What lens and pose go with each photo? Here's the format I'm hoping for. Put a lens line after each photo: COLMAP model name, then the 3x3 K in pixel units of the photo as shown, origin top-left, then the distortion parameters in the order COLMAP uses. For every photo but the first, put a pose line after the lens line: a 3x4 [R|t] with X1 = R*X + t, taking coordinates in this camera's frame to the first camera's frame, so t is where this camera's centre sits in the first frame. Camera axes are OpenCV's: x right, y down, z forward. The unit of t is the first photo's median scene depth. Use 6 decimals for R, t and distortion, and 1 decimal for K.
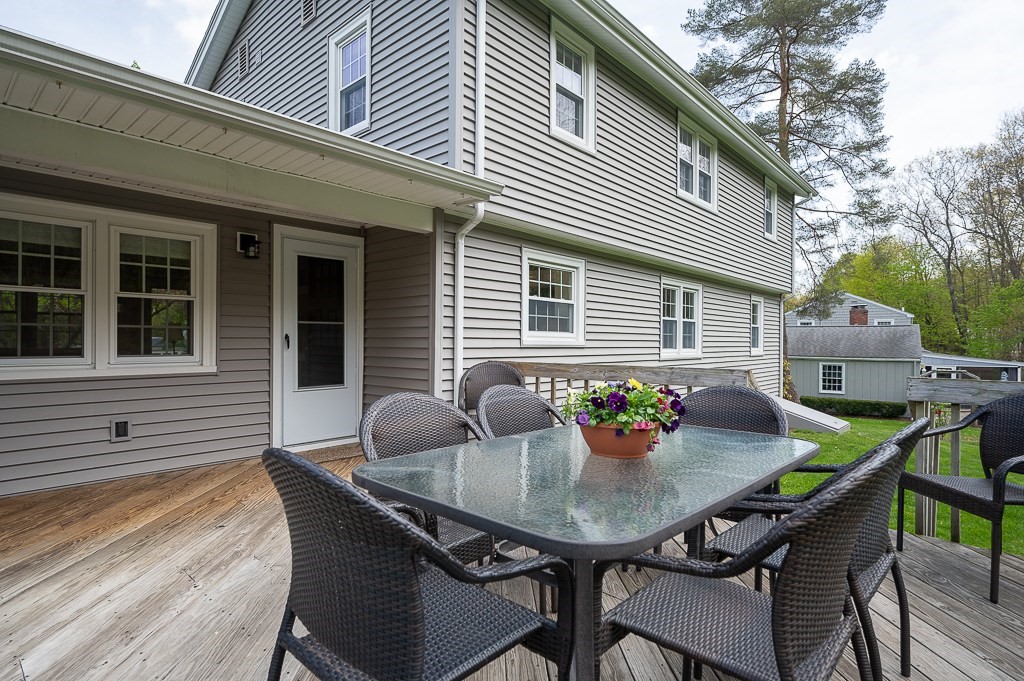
lens RADIAL K [[533.9, 0, 513.6], [0, 533.9, 344.6], [0, 0, 1]] dist [0.004872, 0.000833]
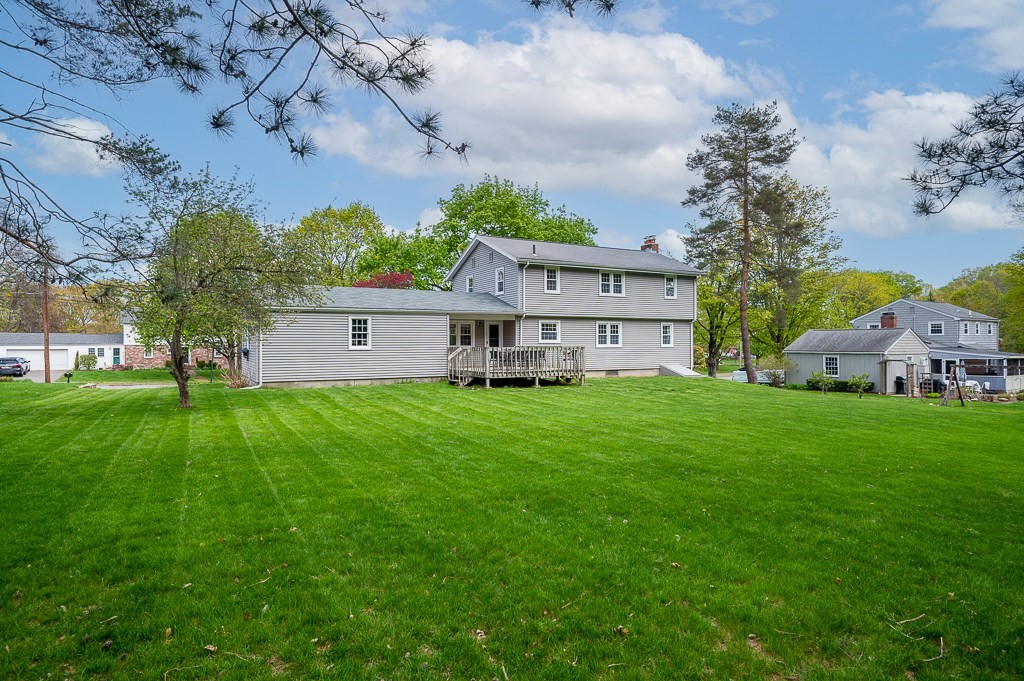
lens RADIAL K [[583.6, 0, 509.2], [0, 583.6, 340.2], [0, 0, 1]] dist [0.002949, 0.000162]
pose [[0.944526, -0.010631, -0.328265, 0.874563], [0.006393, 0.999882, -0.013984, 0.026855], [0.328375, 0.011110, 0.944482, -2.285956]]
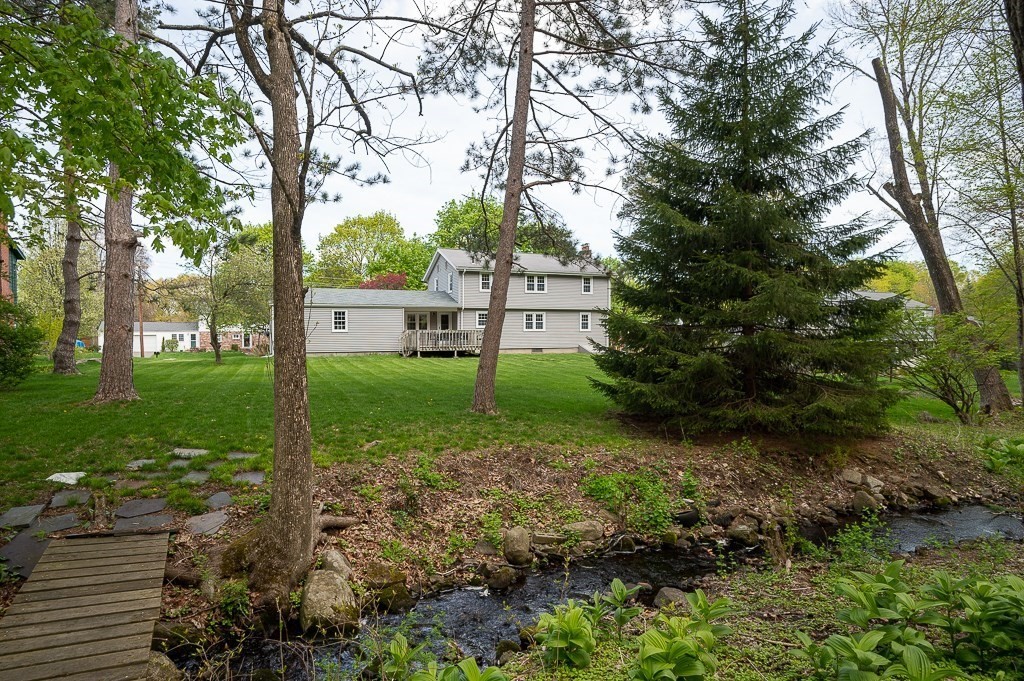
lens RADIAL K [[583.6, 0, 513.9], [0, 583.6, 340.8], [0, 0, 1]] dist [0.002949, 0.000162]
pose [[0.907924, -0.003183, -0.419122, 2.035164], [0.006501, 0.999958, 0.006489, 0.066859], [0.419084, -0.008616, 0.907907, -3.056574]]
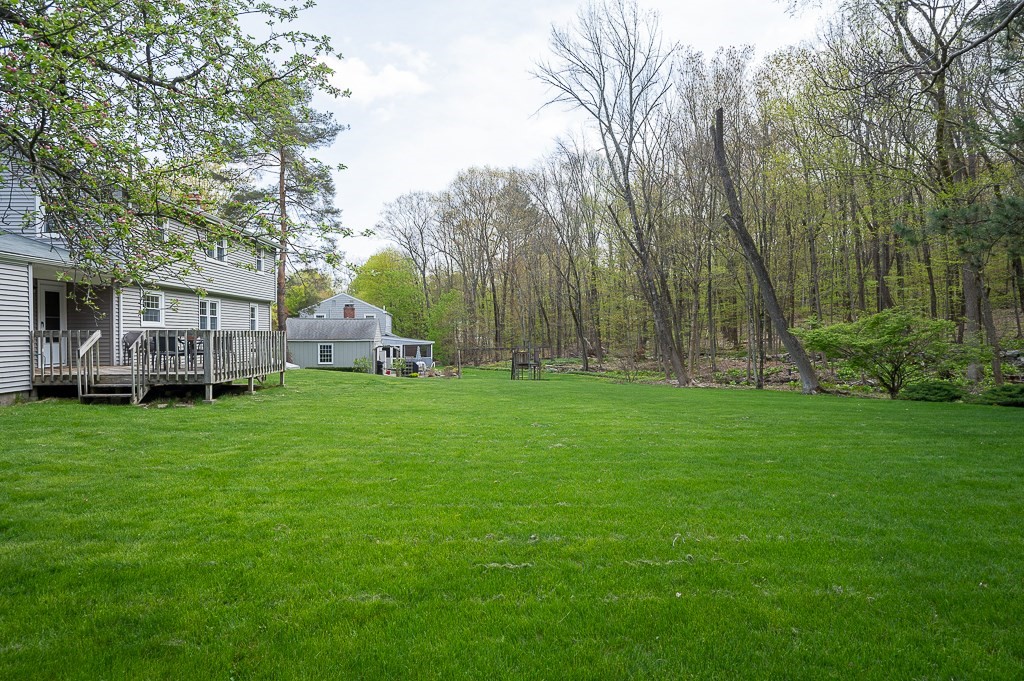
lens RADIAL K [[583.6, 0, 512.0], [0, 583.6, 341.2], [0, 0, 1]] dist [0.002949, 0.000162]
pose [[0.722791, -0.014331, 0.690918, -0.435483], [0.007773, 0.999890, 0.012608, 0.033988], [-0.691023, -0.003742, 0.722823, -1.554541]]
